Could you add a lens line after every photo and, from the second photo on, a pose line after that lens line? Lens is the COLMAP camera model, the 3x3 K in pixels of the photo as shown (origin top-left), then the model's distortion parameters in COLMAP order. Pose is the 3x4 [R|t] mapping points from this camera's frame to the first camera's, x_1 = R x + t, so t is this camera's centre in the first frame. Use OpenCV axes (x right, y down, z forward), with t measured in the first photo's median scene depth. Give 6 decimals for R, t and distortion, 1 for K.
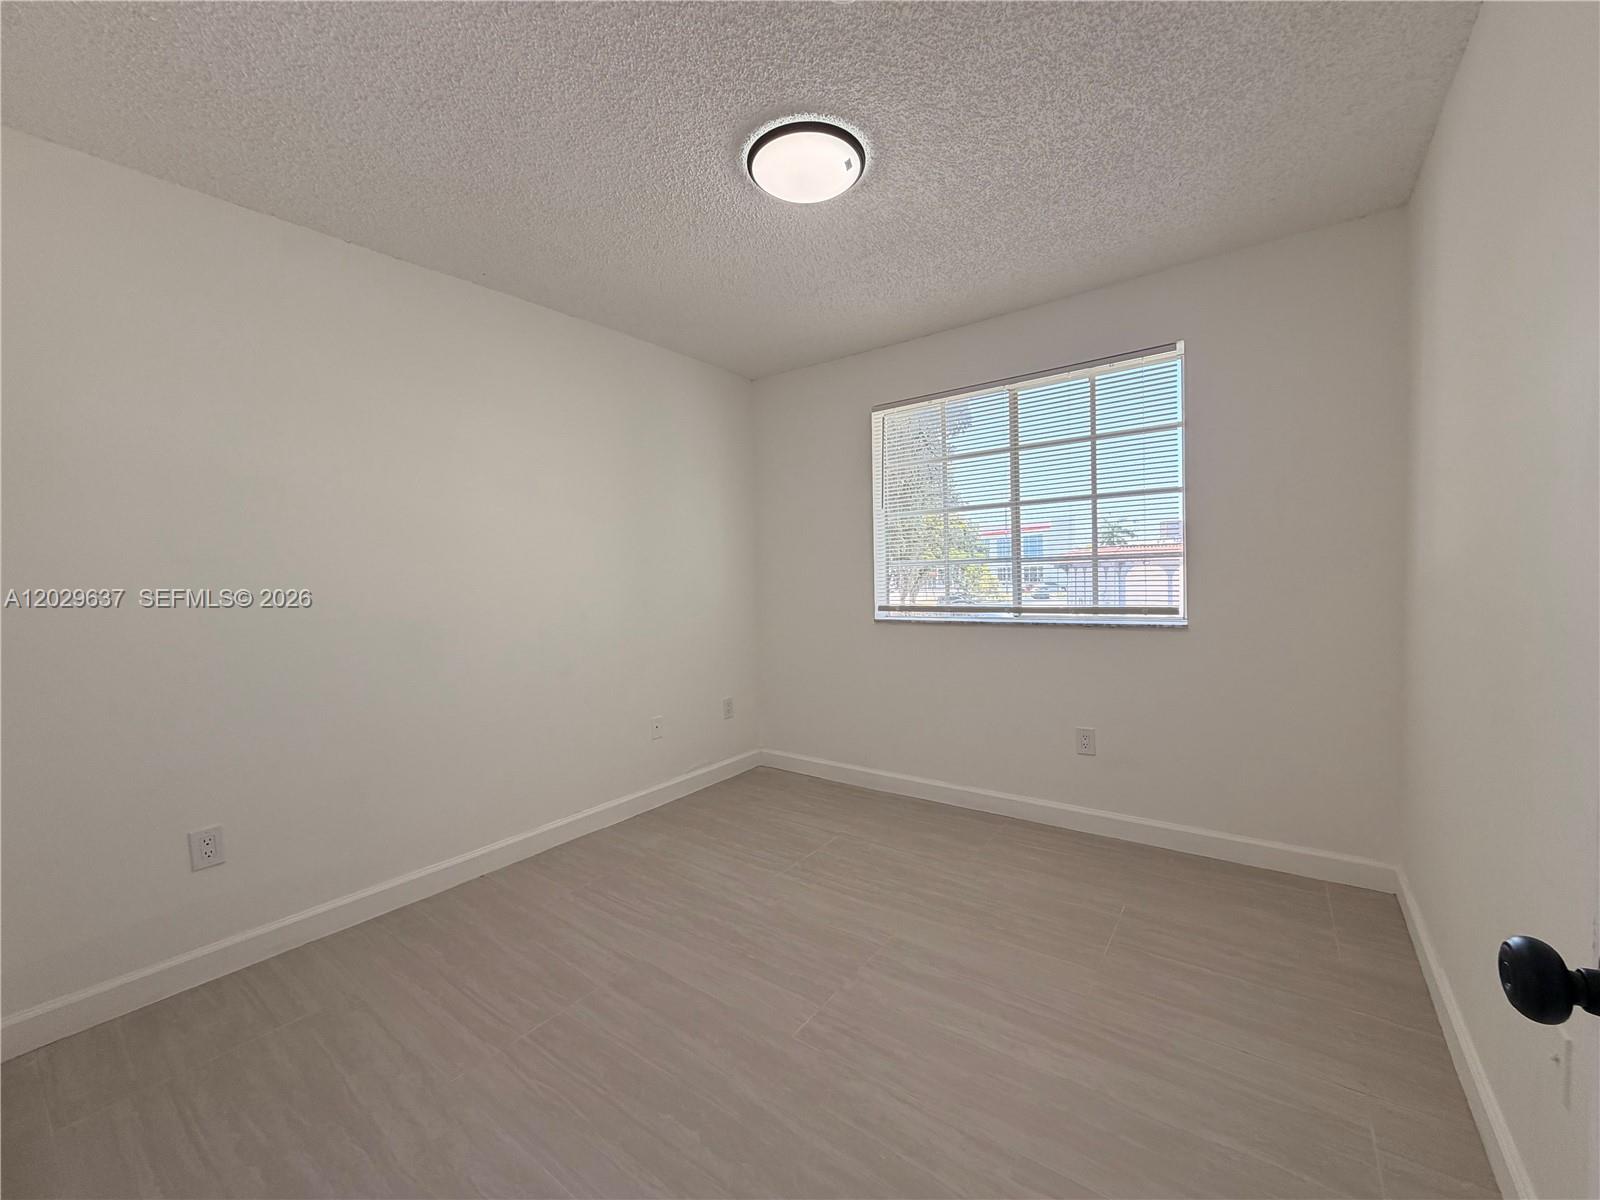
lens RADIAL K [[638.1, 0, 802.0], [0, 638.1, 605.2], [0, 0, 1]] dist [-0.000633, 0.000075]
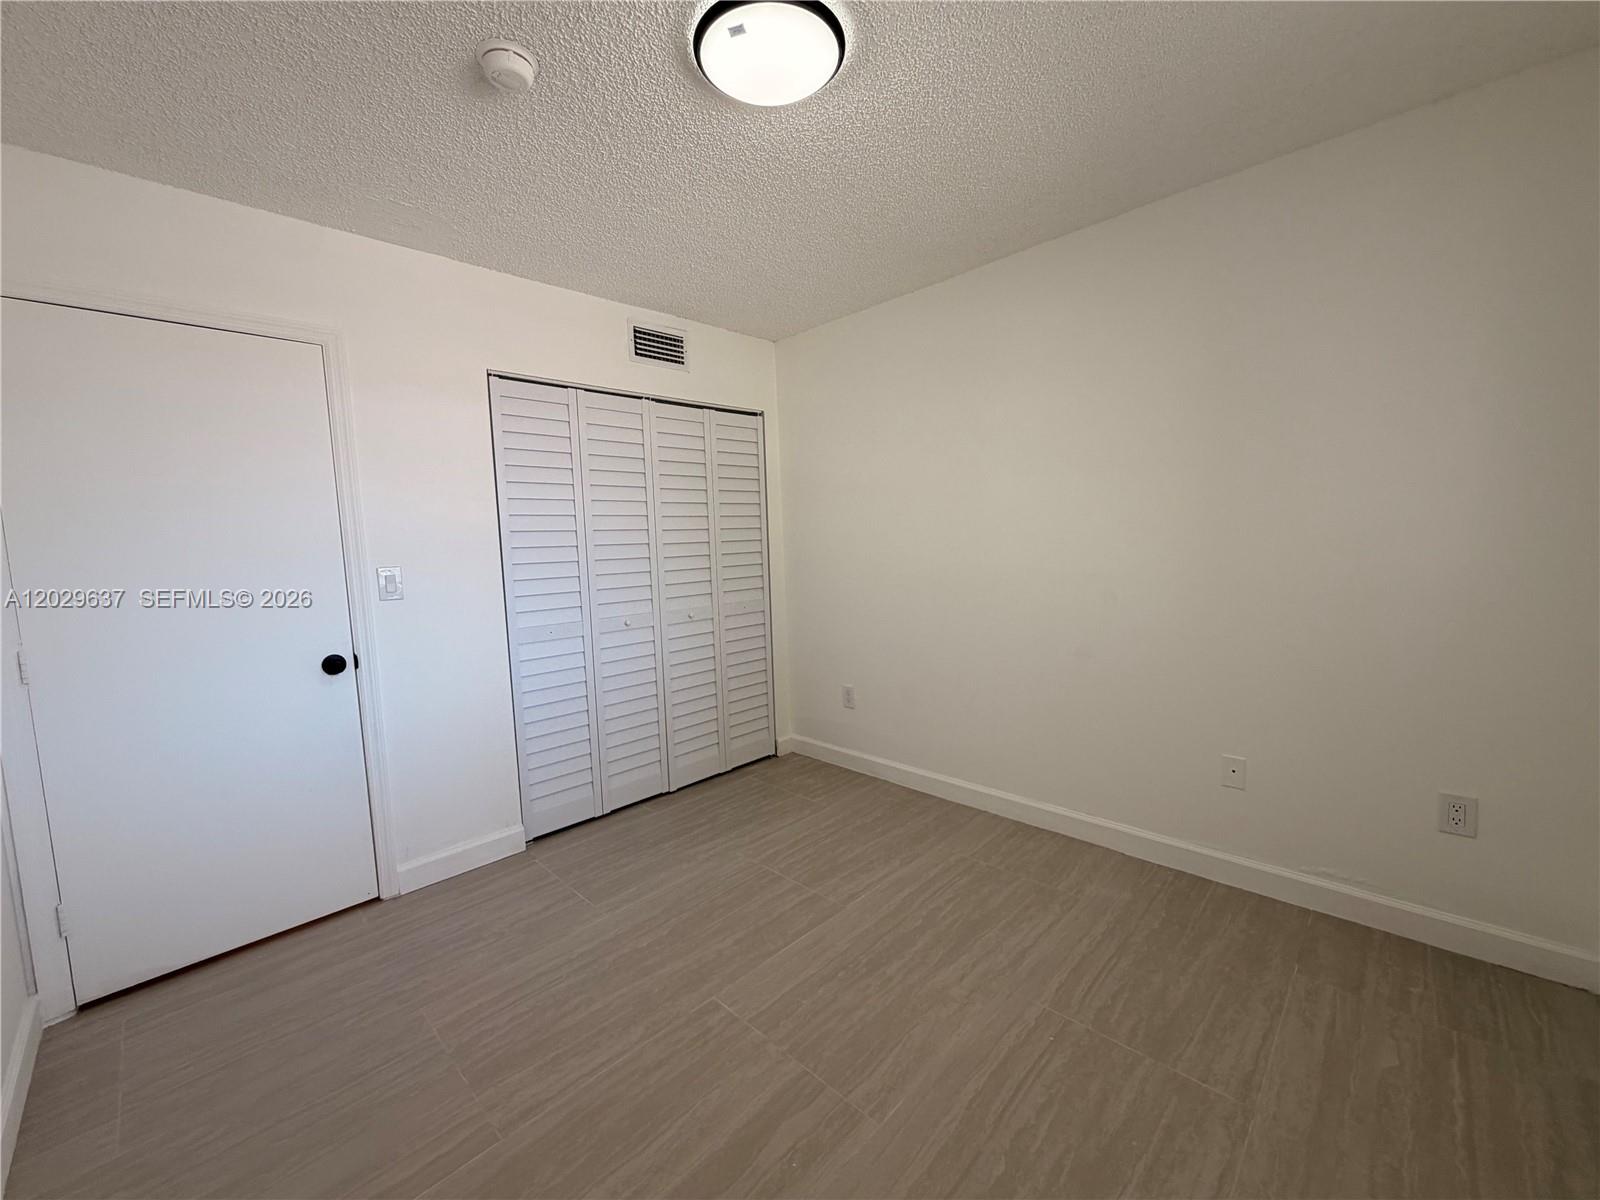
lens RADIAL K [[638.1, 0, 792.9], [0, 638.1, 607.2], [0, 0, 1]] dist [-0.000633, 0.000075]
pose [[-0.144652, 0.140207, -0.979499, 0.809042], [-0.003922, 0.989821, 0.142263, -0.125226], [0.989475, 0.024421, -0.142629, 1.090273]]
